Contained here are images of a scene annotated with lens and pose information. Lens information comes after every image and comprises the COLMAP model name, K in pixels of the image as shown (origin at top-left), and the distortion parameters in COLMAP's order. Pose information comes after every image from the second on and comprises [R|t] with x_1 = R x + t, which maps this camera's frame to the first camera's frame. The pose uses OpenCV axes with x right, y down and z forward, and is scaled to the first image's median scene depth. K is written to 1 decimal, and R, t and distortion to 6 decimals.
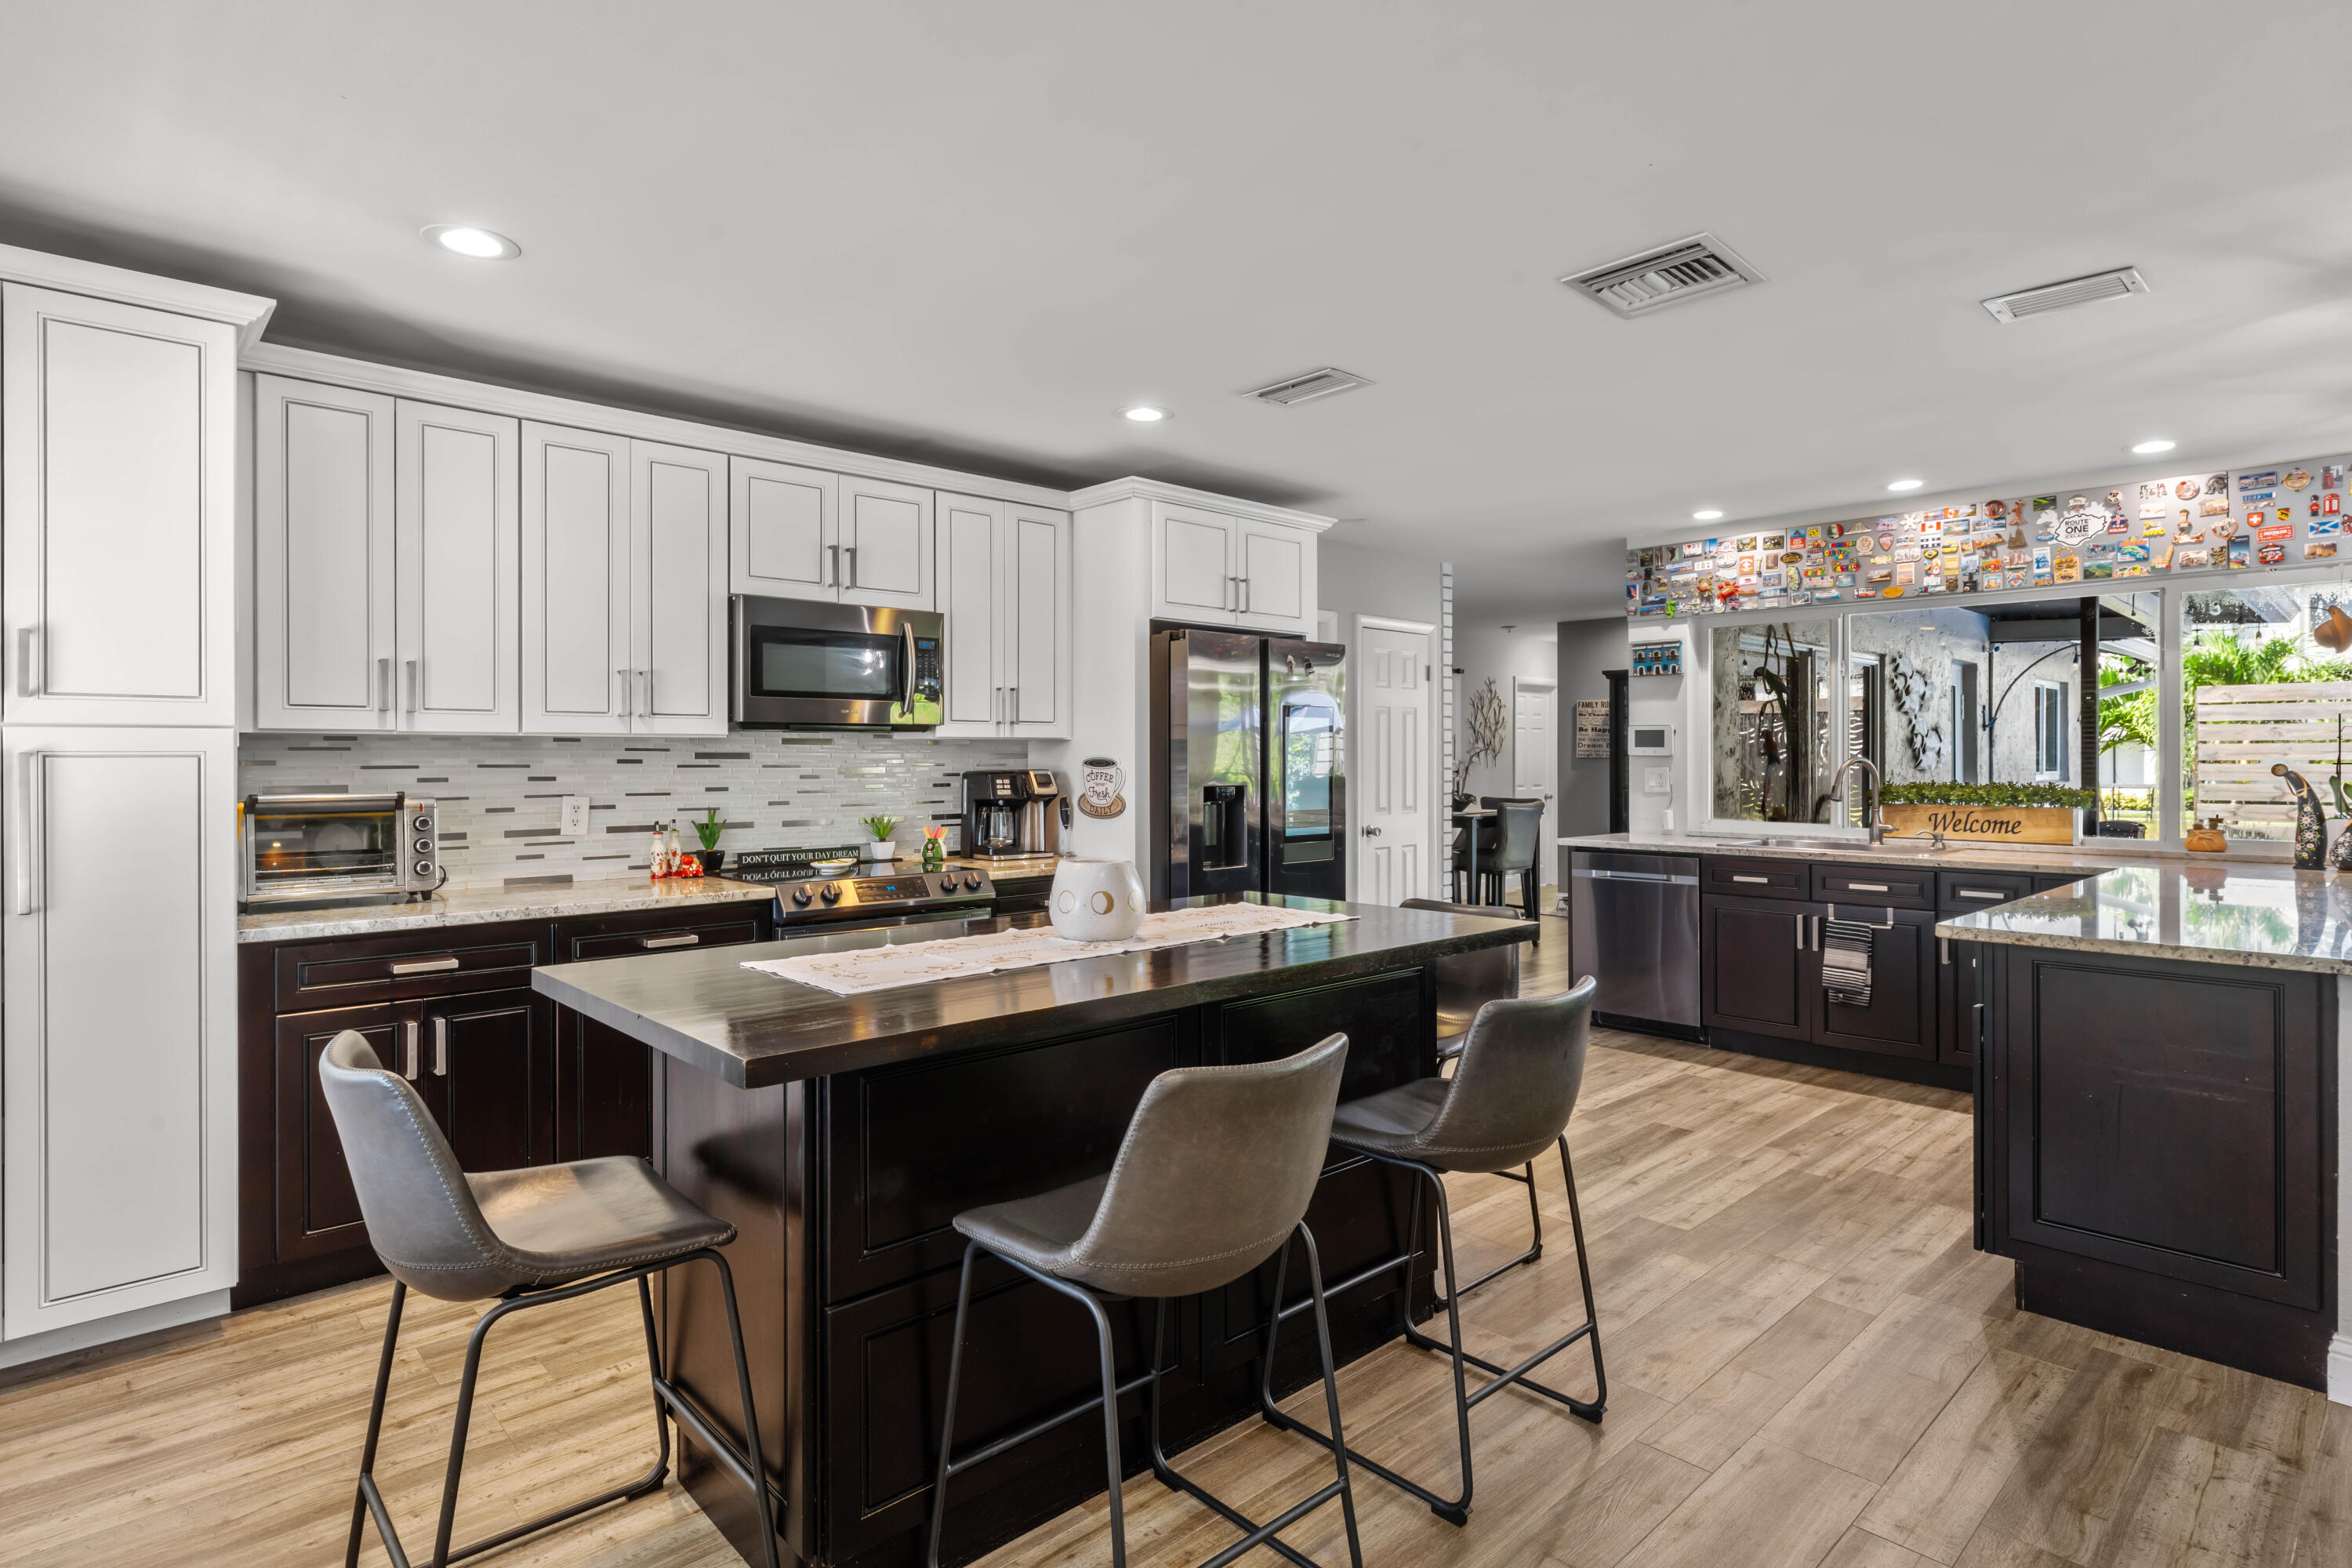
lens RADIAL K [[1215.2, 0, 1178.0], [0, 1215.2, 753.9], [0, 0, 1]] dist [-0.001359, 0.000294]
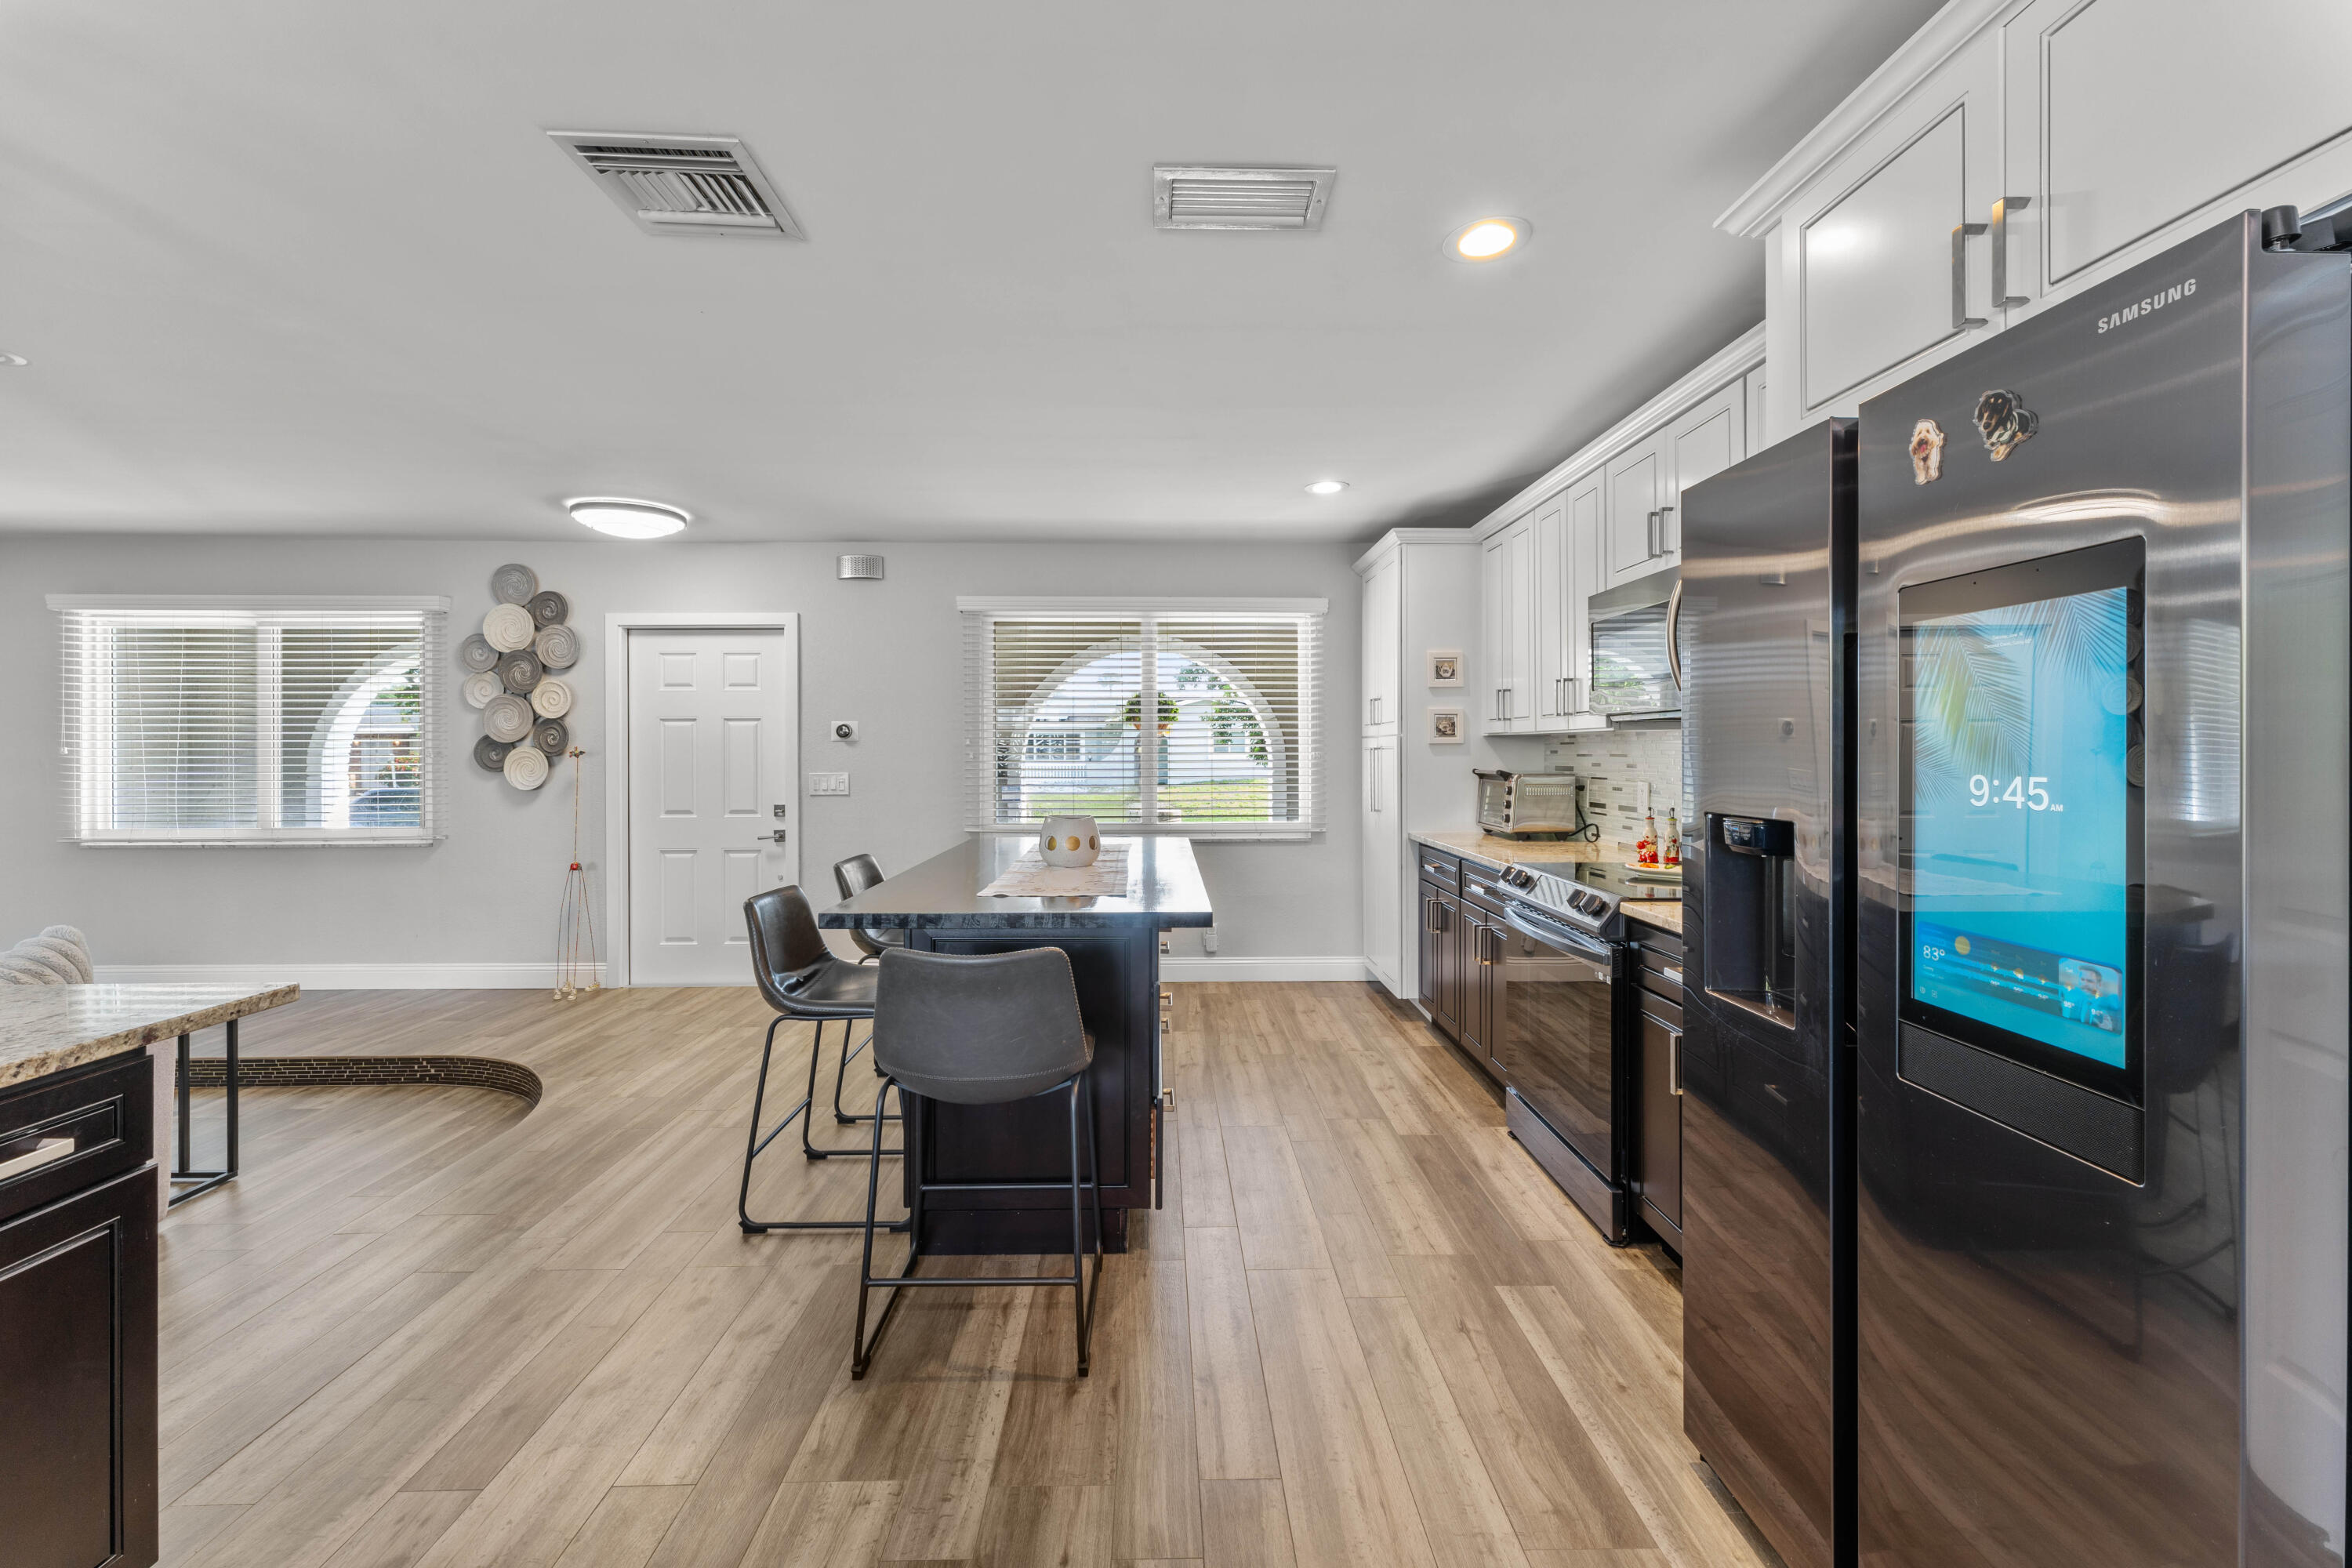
lens RADIAL K [[954.4, 0, 1185.2], [0, 954.4, 756.3], [0, 0, 1]] dist [-0.000141, -0.000420]
pose [[-0.666562, 0.010265, -0.745379, 0.440239], [0.010018, 0.999938, 0.004812, 0.000887], [0.745382, -0.004260, -0.666624, 1.130737]]
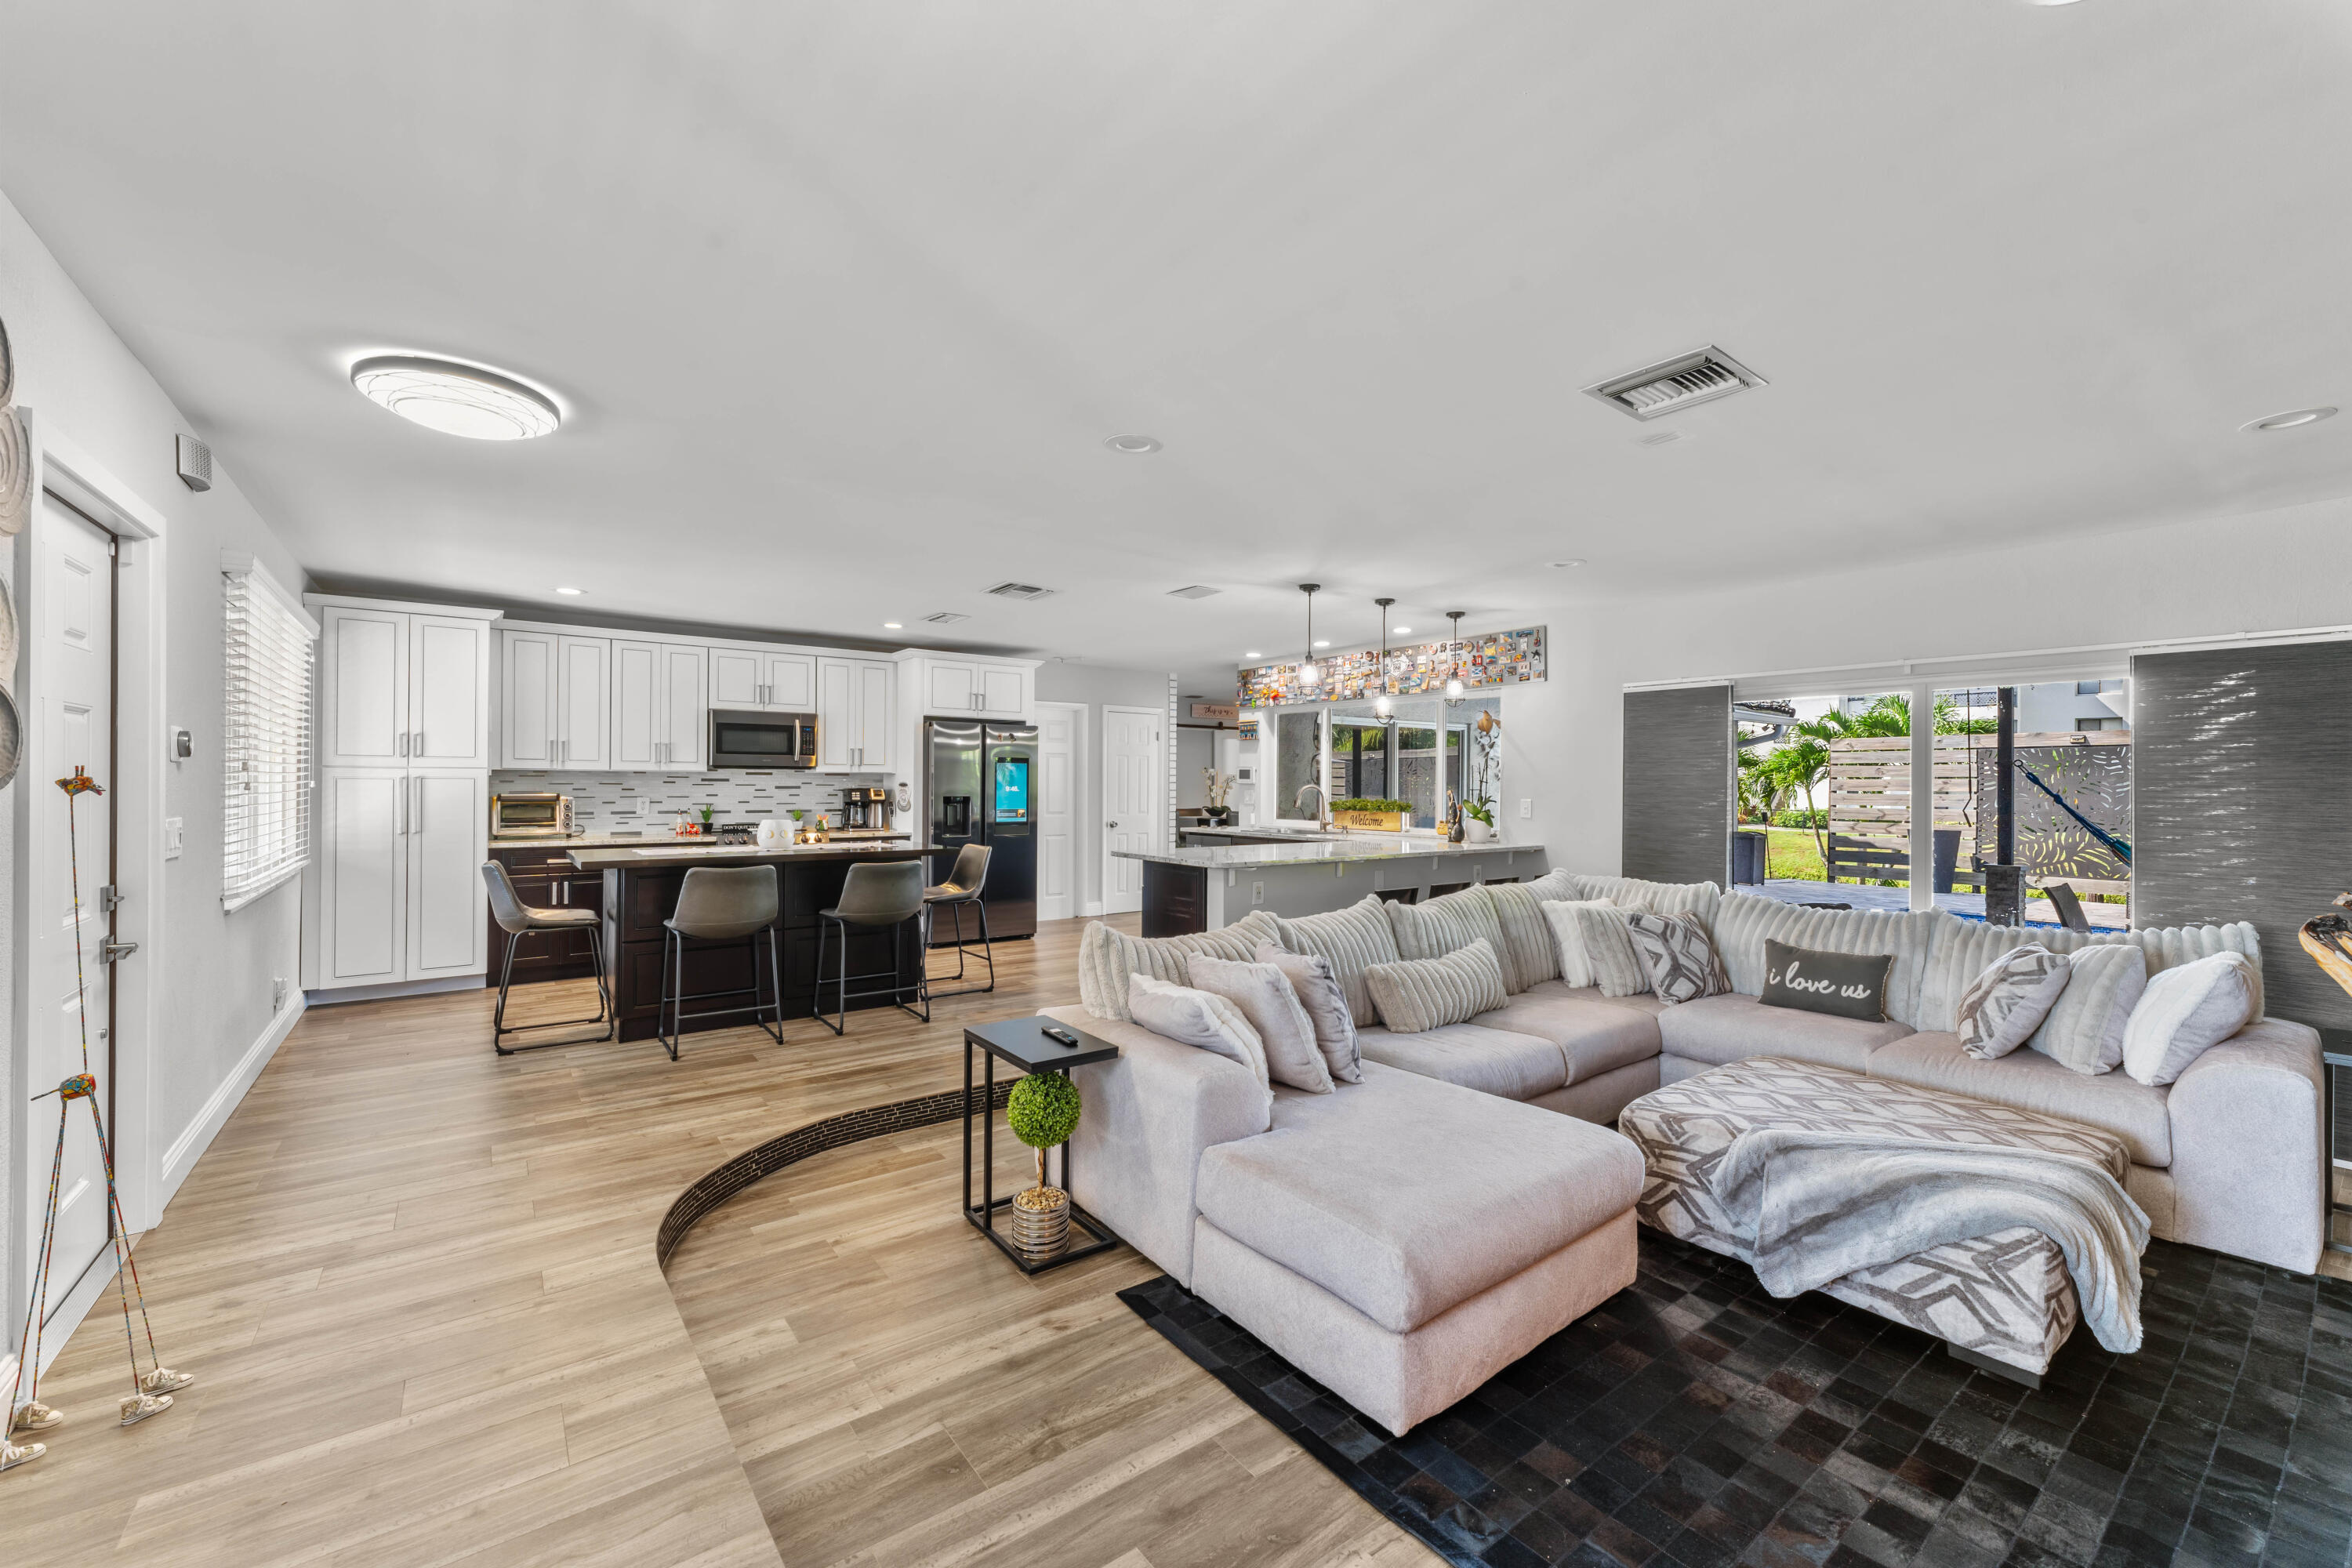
lens RADIAL K [[936.2, 0, 1172.8], [0, 936.2, 782.5], [0, 0, 1]] dist [0.001572, -0.000499]
pose [[0.993885, 0.008077, -0.110127, 0.606244], [-0.007785, 0.999965, 0.003080, -0.005339], [0.110148, -0.002204, 0.993913, -0.566389]]
